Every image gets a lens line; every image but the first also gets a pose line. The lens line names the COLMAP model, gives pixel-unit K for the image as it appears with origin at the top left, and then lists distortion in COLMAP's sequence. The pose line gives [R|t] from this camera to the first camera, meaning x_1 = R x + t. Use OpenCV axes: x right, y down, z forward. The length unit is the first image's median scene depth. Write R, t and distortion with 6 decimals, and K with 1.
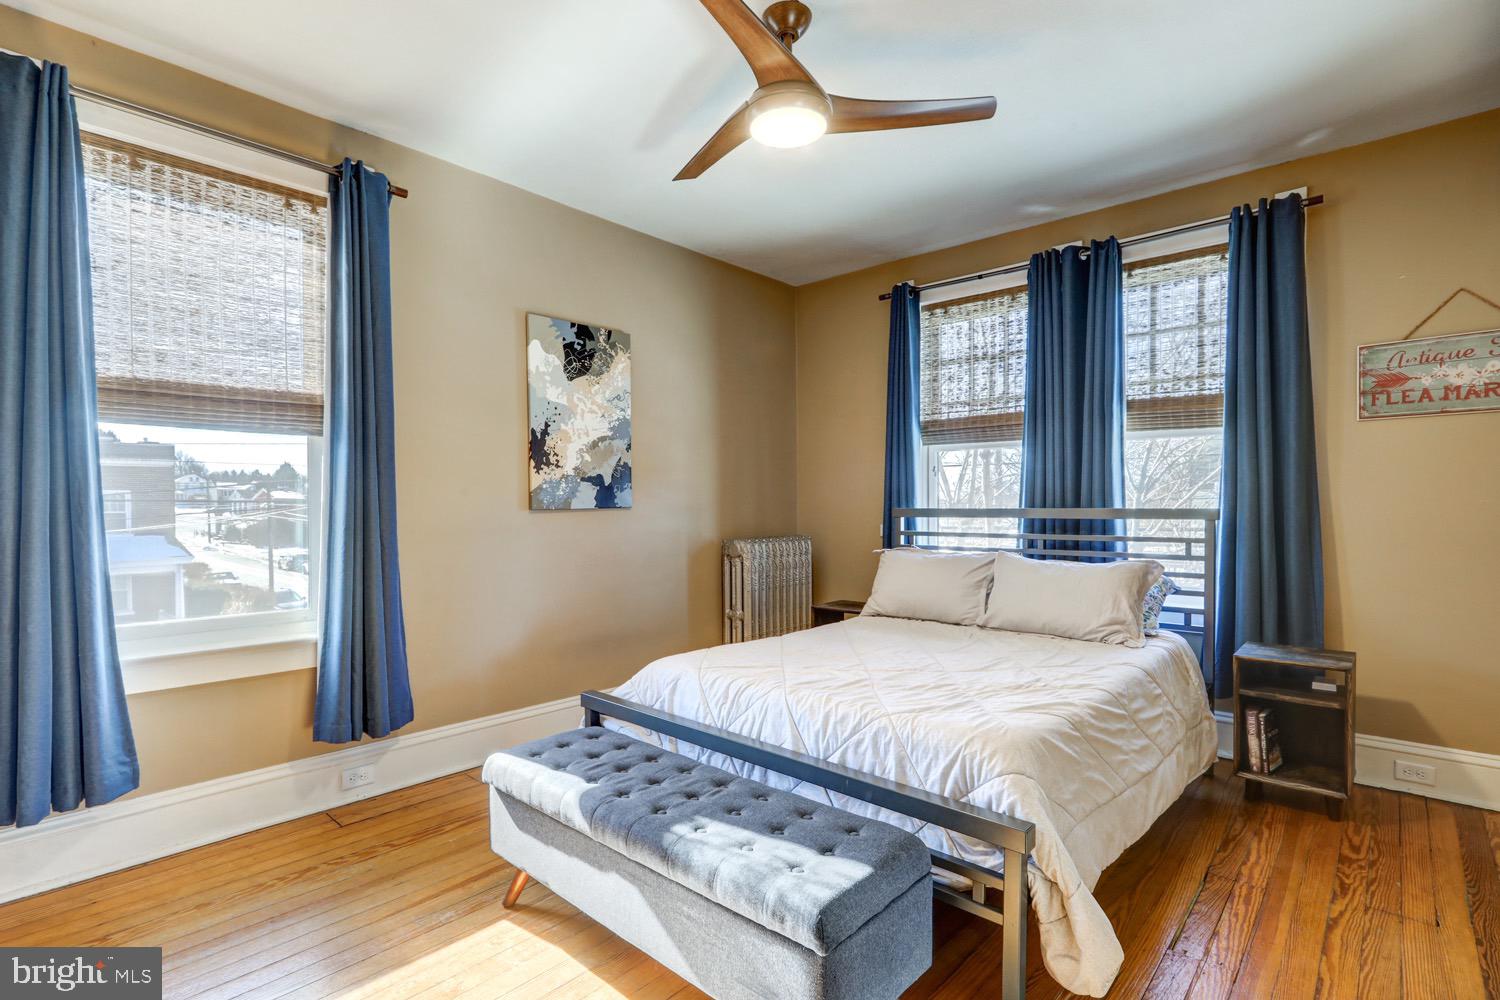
lens RADIAL K [[716.0, 0, 750.7], [0, 716.0, 496.4], [0, 0, 1]] dist [0.001708, 0.001141]
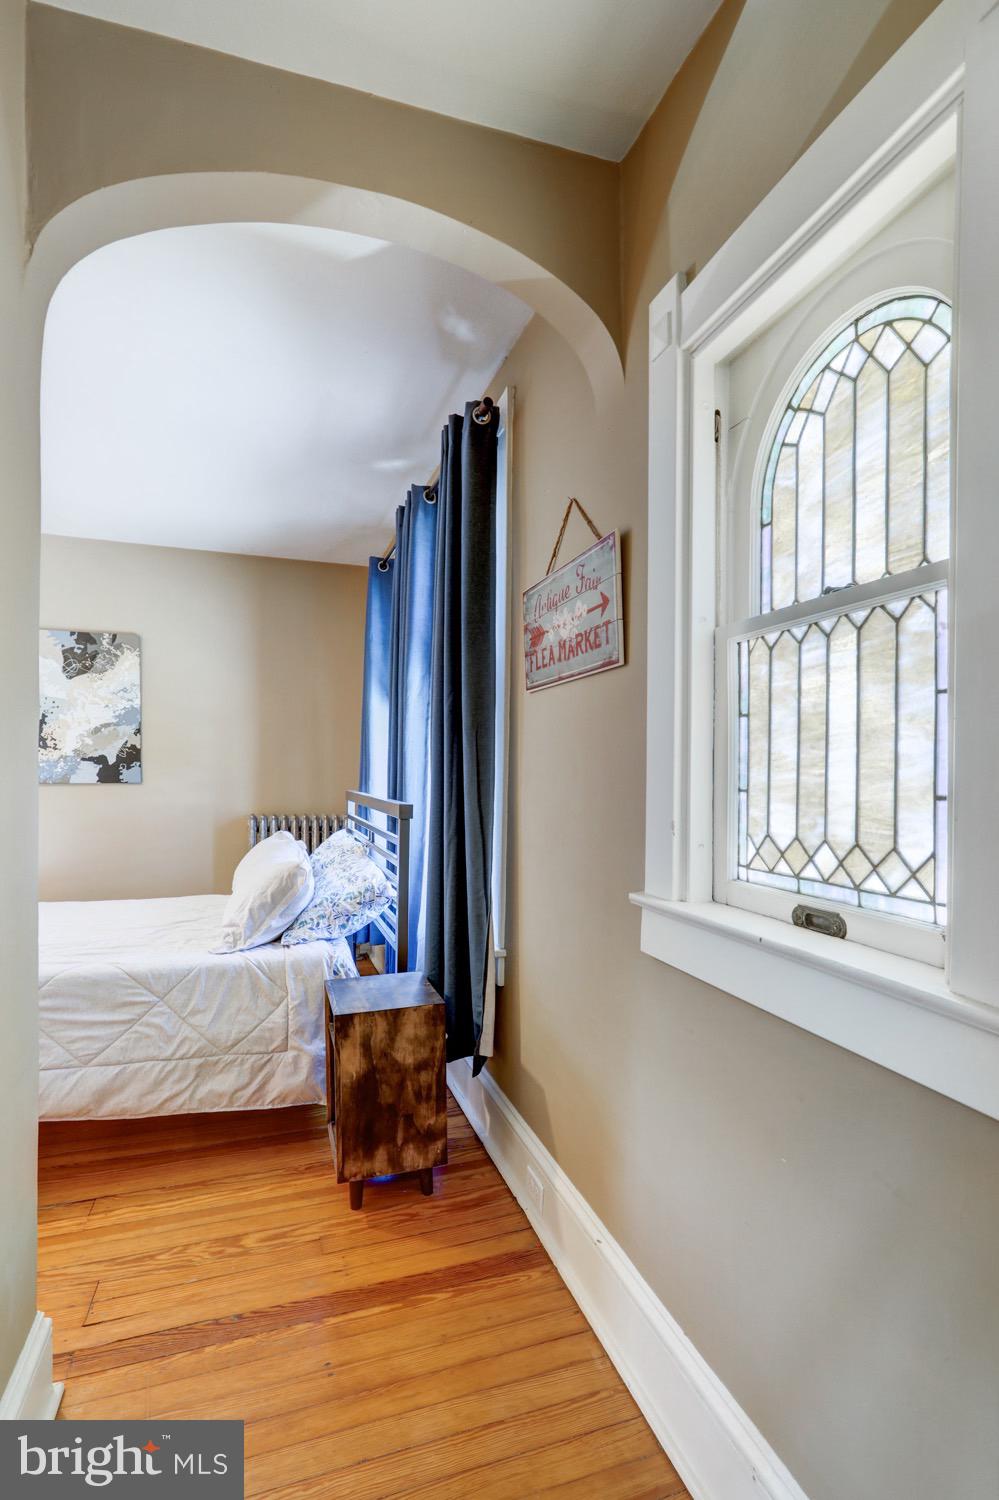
lens RADIAL K [[716.0, 0, 498.3], [0, 716.0, 763.9], [0, 0, 1]] dist [0.001708, 0.001141]
pose [[0.869718, 0.013249, -0.493370, 0.978297], [-0.014351, 0.999896, 0.001553, -0.027606], [0.493340, 0.005730, 0.869818, 0.287738]]
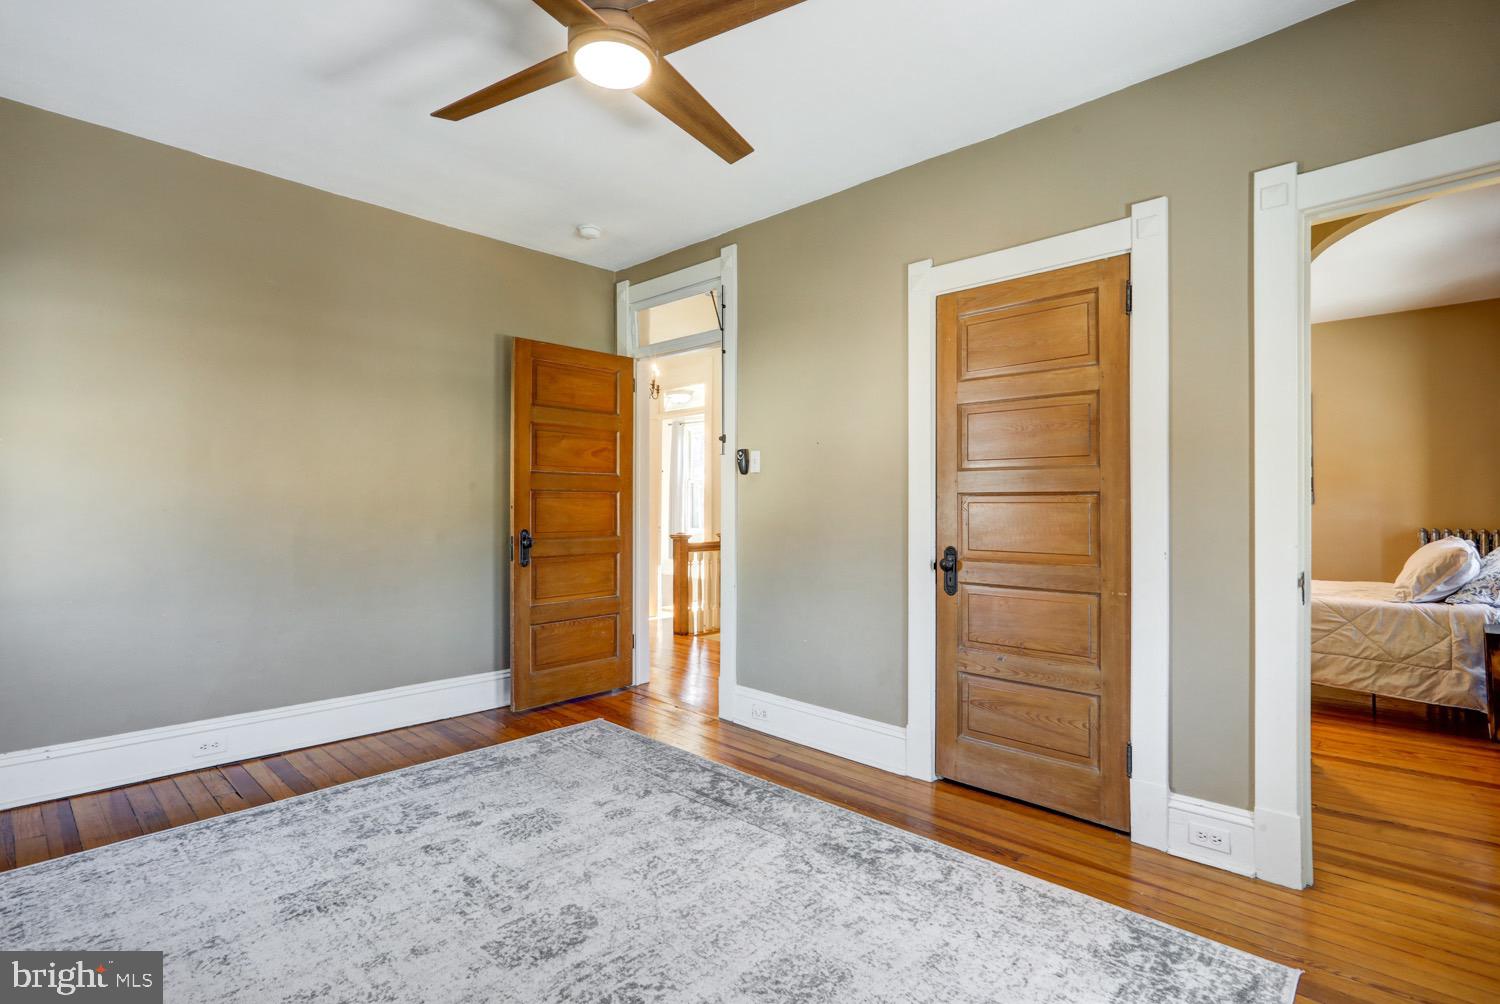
lens RADIAL K [[716.0, 0, 754.1], [0, 716.0, 498.5], [0, 0, 1]] dist [0.001708, 0.001141]
pose [[-0.033148, 0.000511, -0.999450, 1.501534], [0.001215, 0.999999, 0.000471, 0.003059], [0.999450, -0.001199, -0.033148, -0.154457]]
